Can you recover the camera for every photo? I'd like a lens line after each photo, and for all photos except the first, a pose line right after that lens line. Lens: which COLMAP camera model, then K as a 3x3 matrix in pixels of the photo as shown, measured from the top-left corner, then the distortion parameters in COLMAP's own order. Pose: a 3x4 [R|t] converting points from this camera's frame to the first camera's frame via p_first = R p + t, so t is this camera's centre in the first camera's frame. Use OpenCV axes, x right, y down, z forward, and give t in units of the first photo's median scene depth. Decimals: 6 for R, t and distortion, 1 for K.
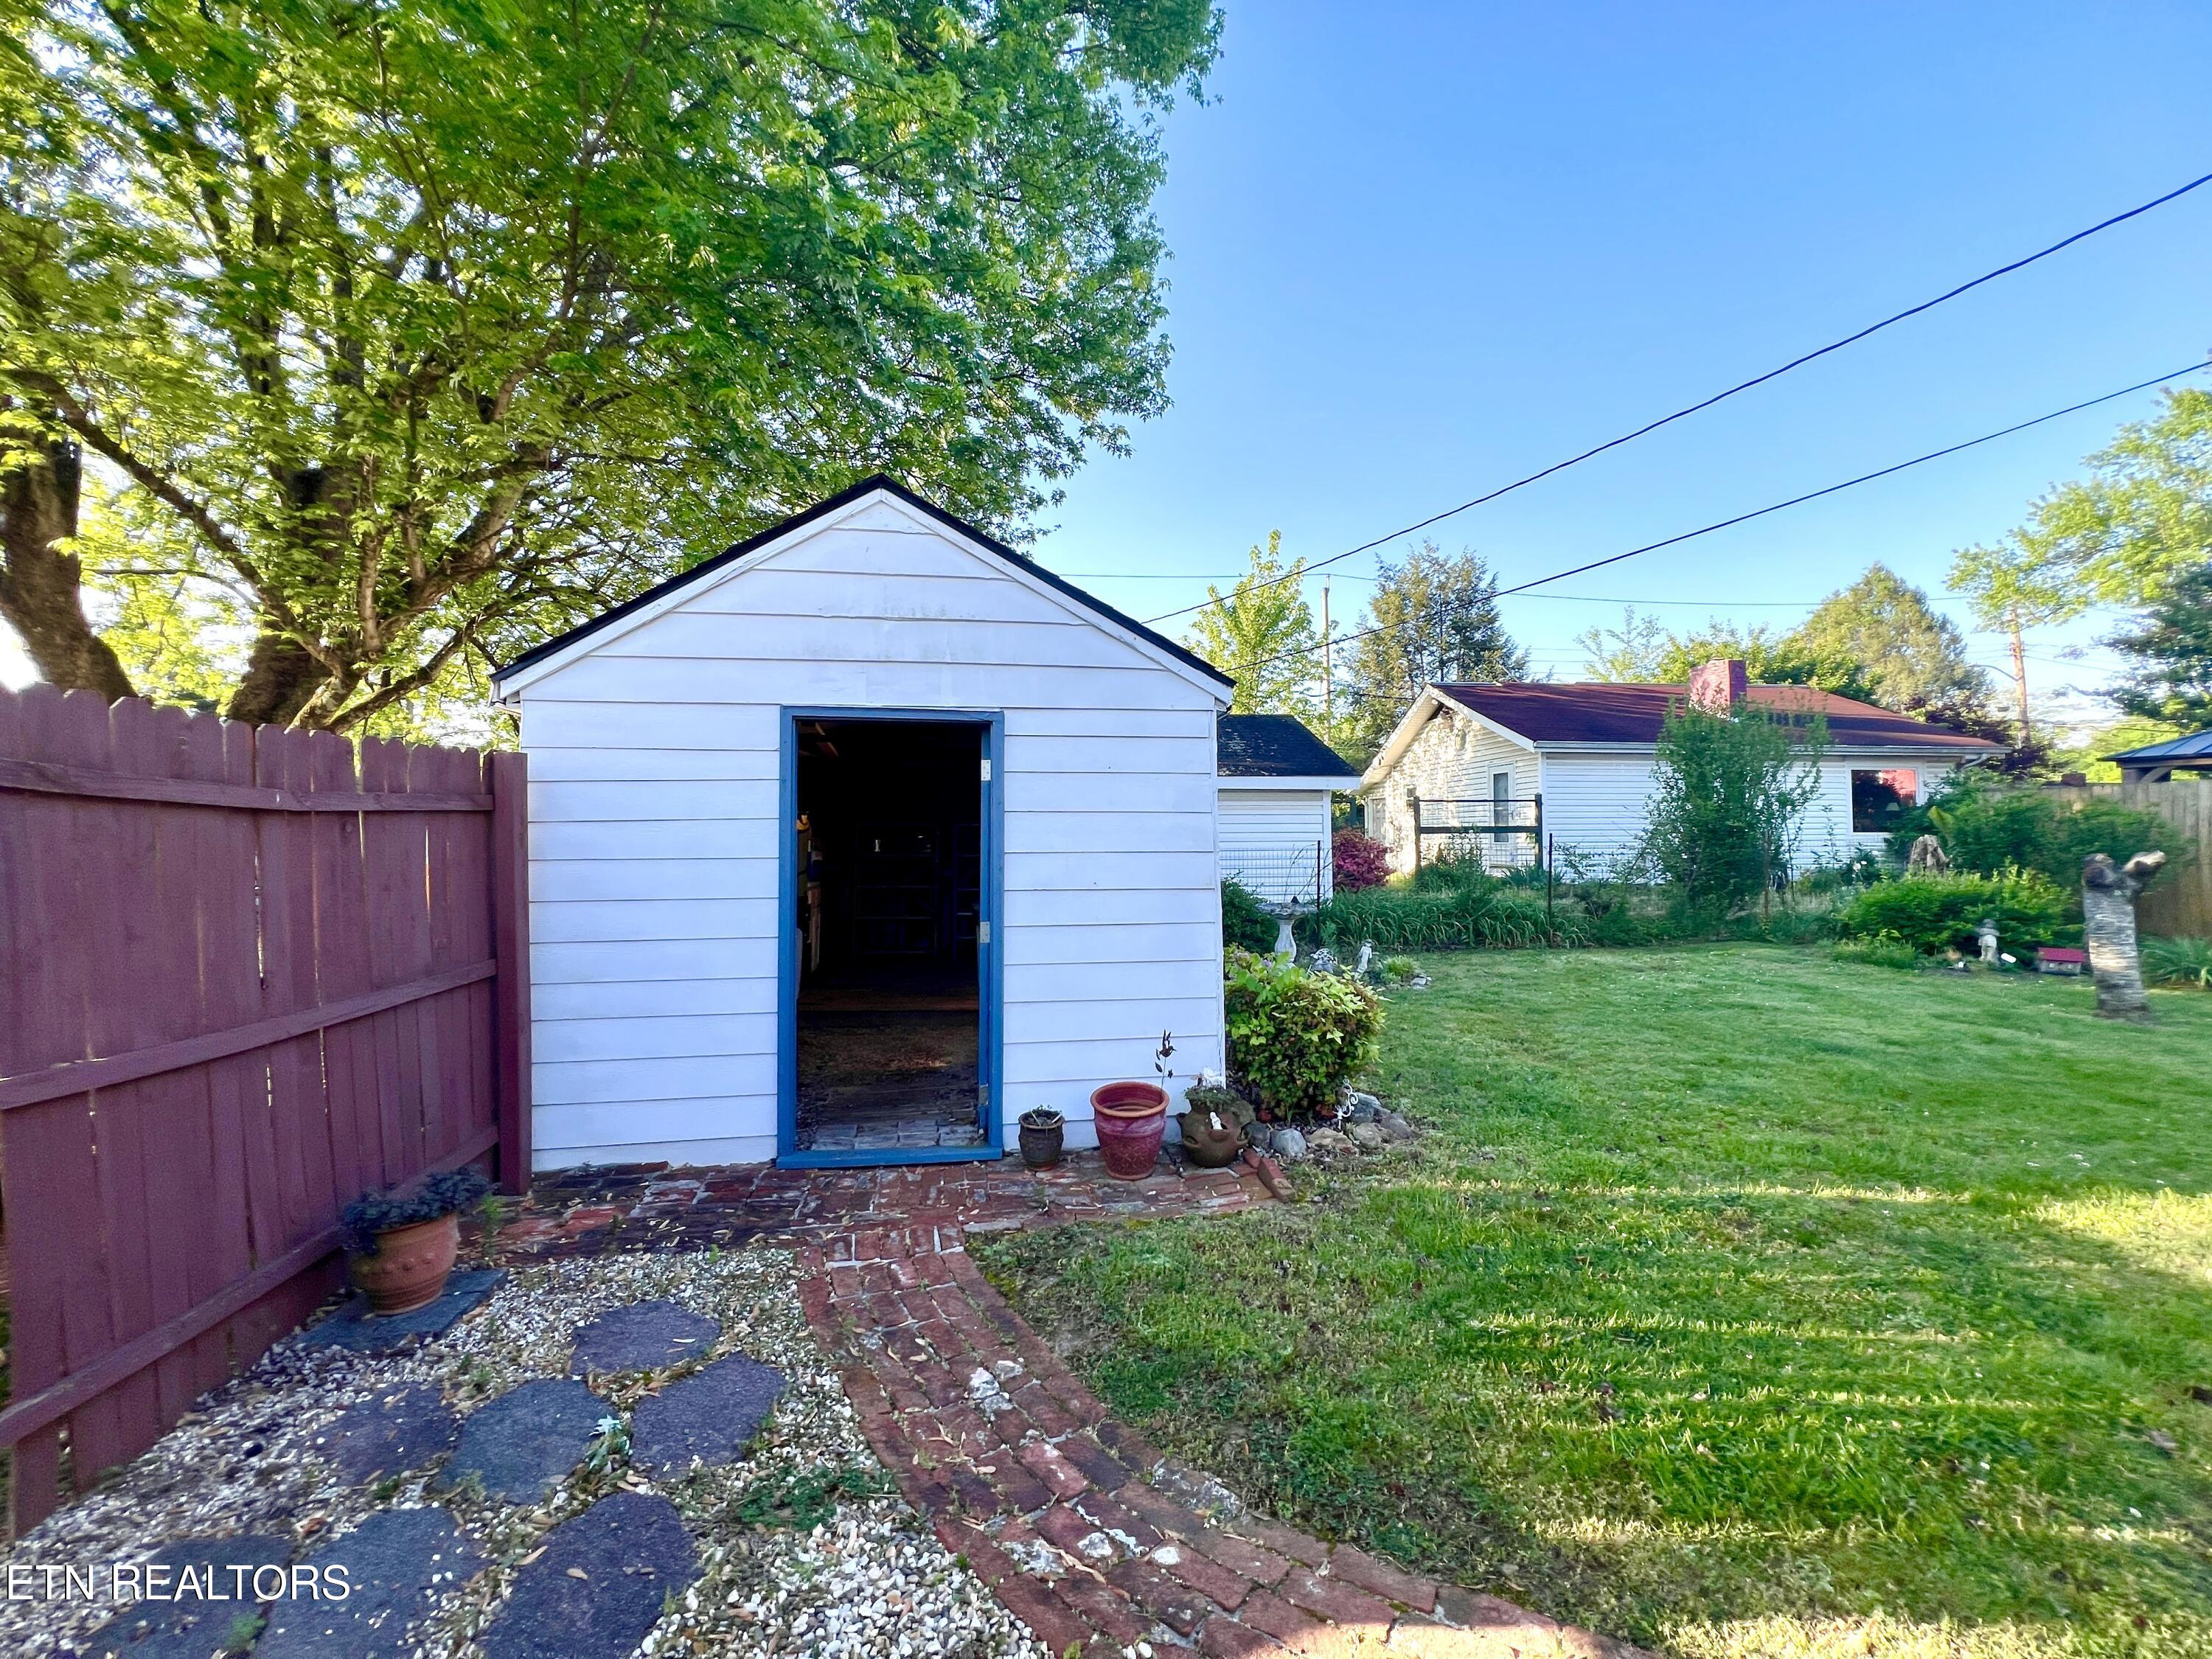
lens RADIAL K [[876.5, 0, 1115.8], [0, 876.5, 826.1], [0, 0, 1]] dist [-0.003507, 0.000404]
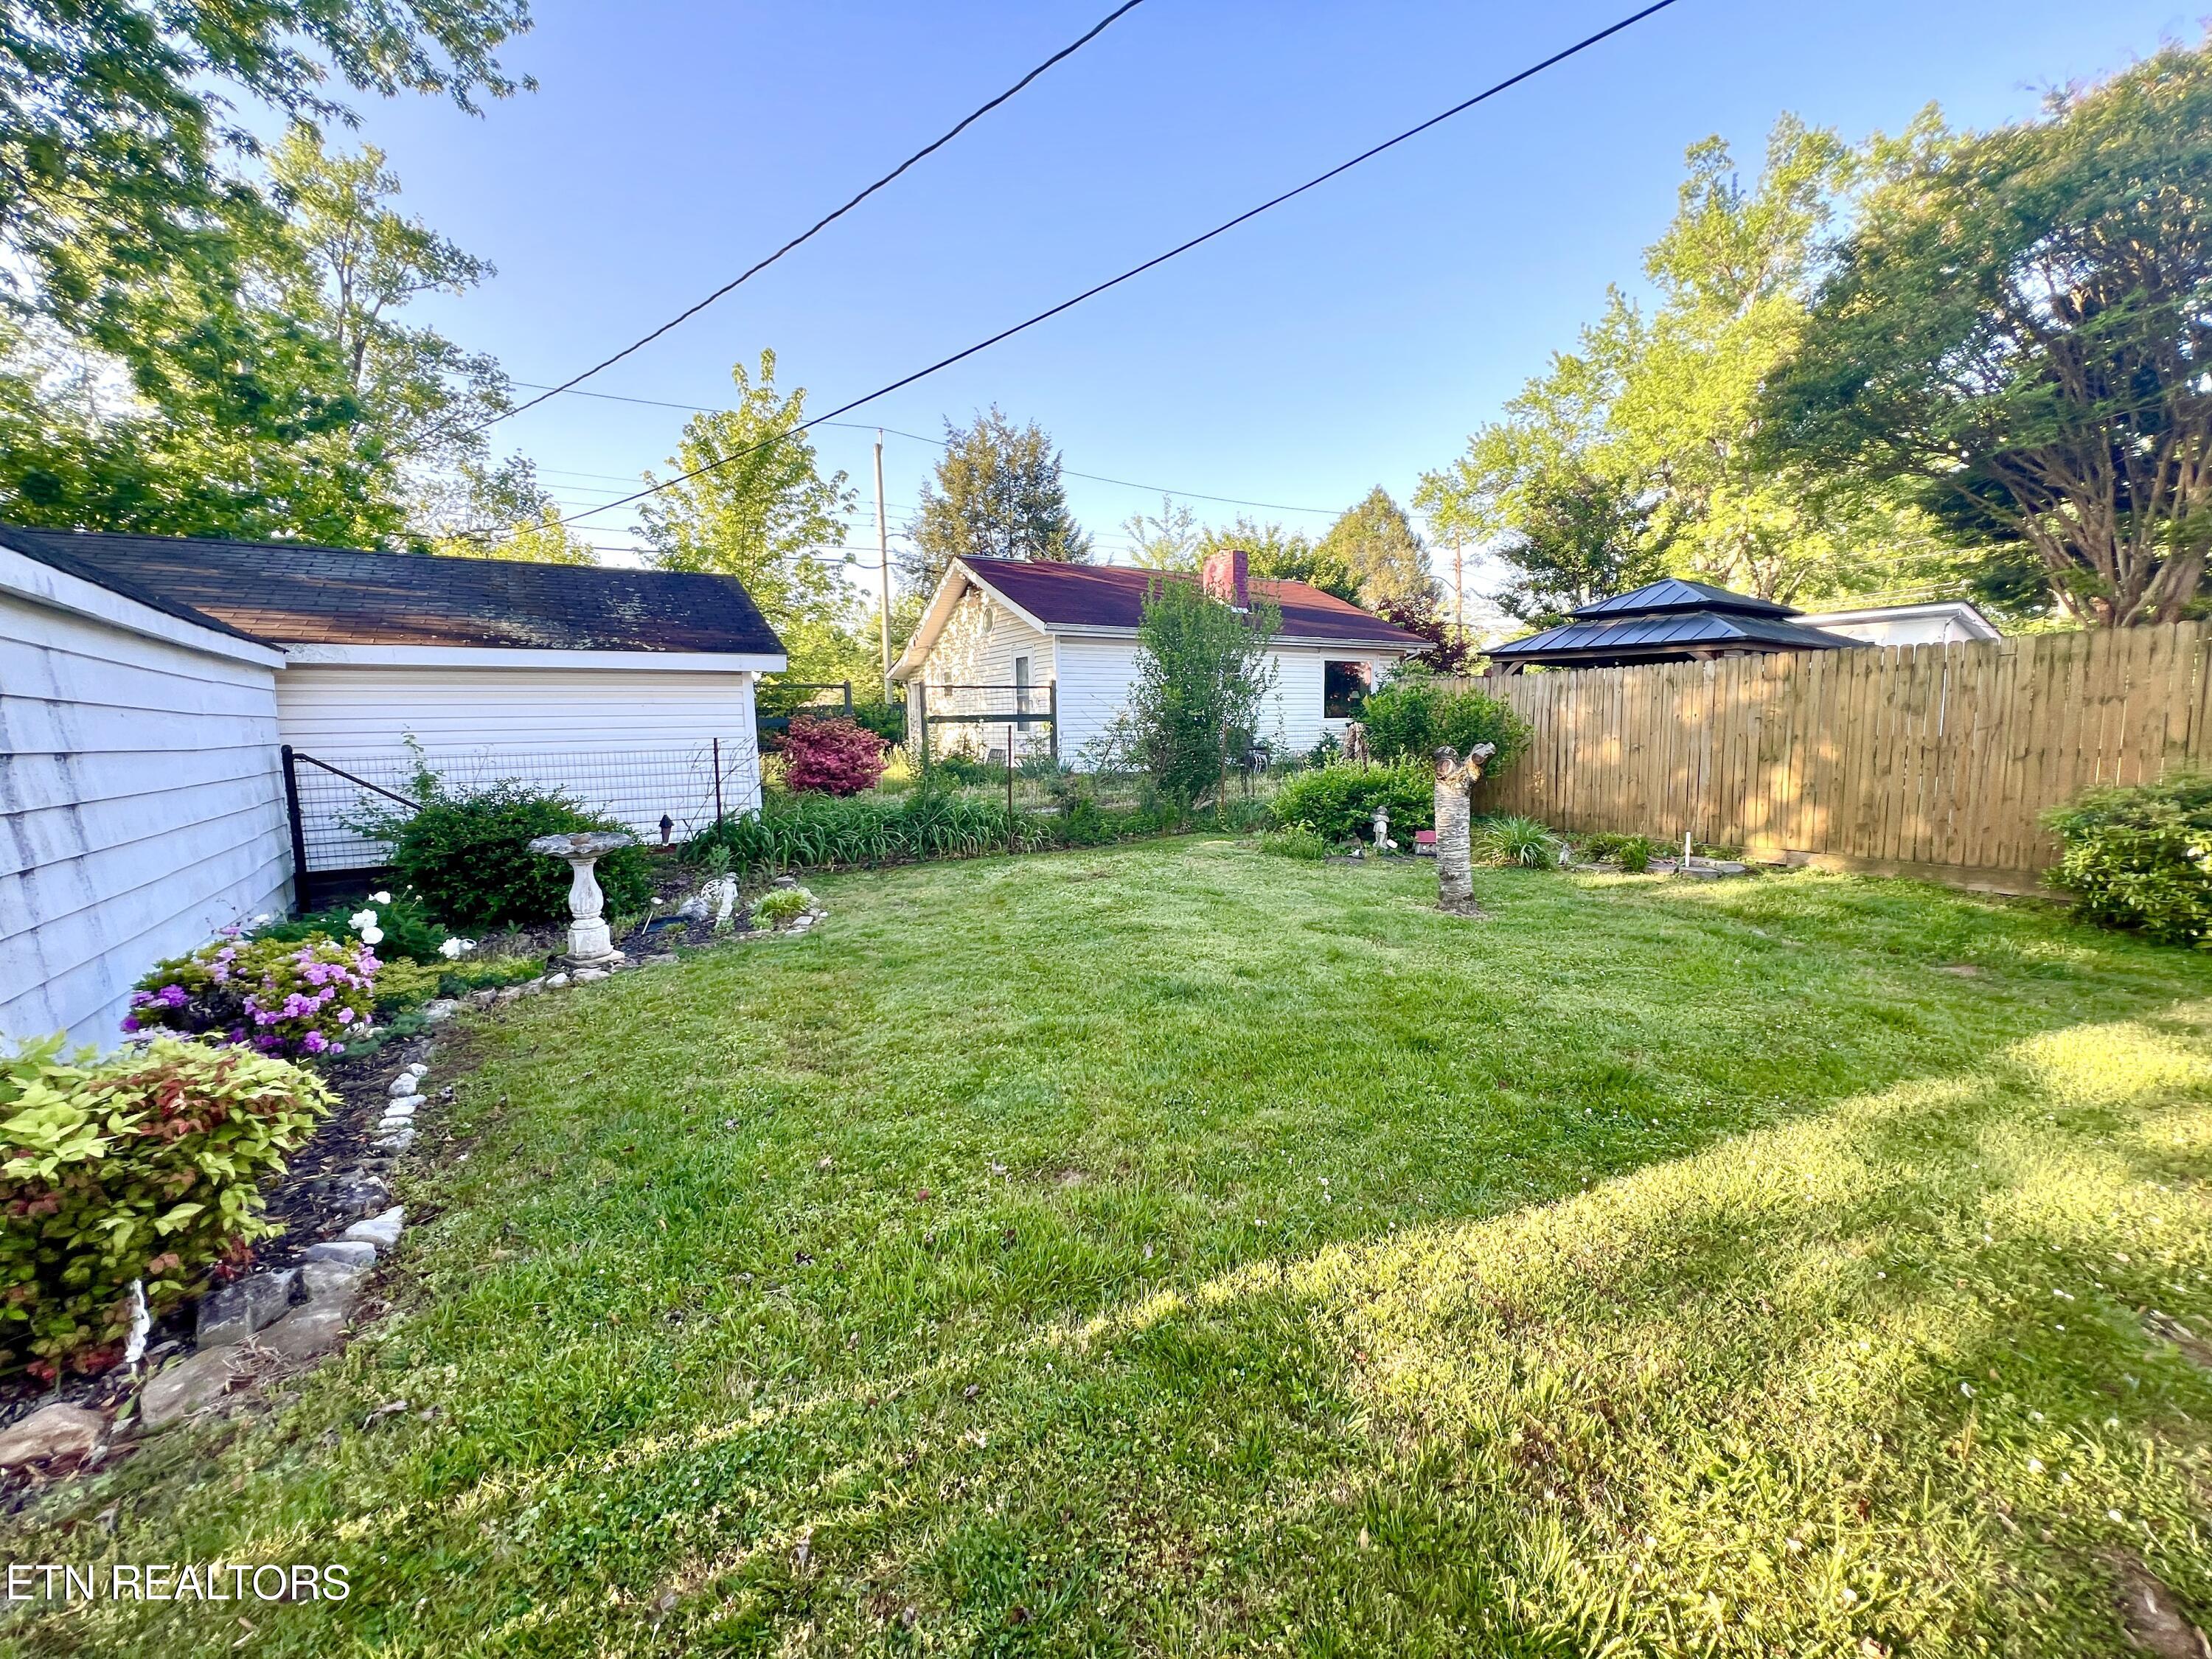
lens RADIAL K [[876.5, 0, 1107.1], [0, 876.5, 828.3], [0, 0, 1]] dist [-0.003507, 0.000404]
pose [[0.912726, -0.058068, 0.404425, 0.132743], [0.003546, 0.990937, 0.134278, -0.004087], [-0.408558, -0.121125, 0.904660, 0.089631]]
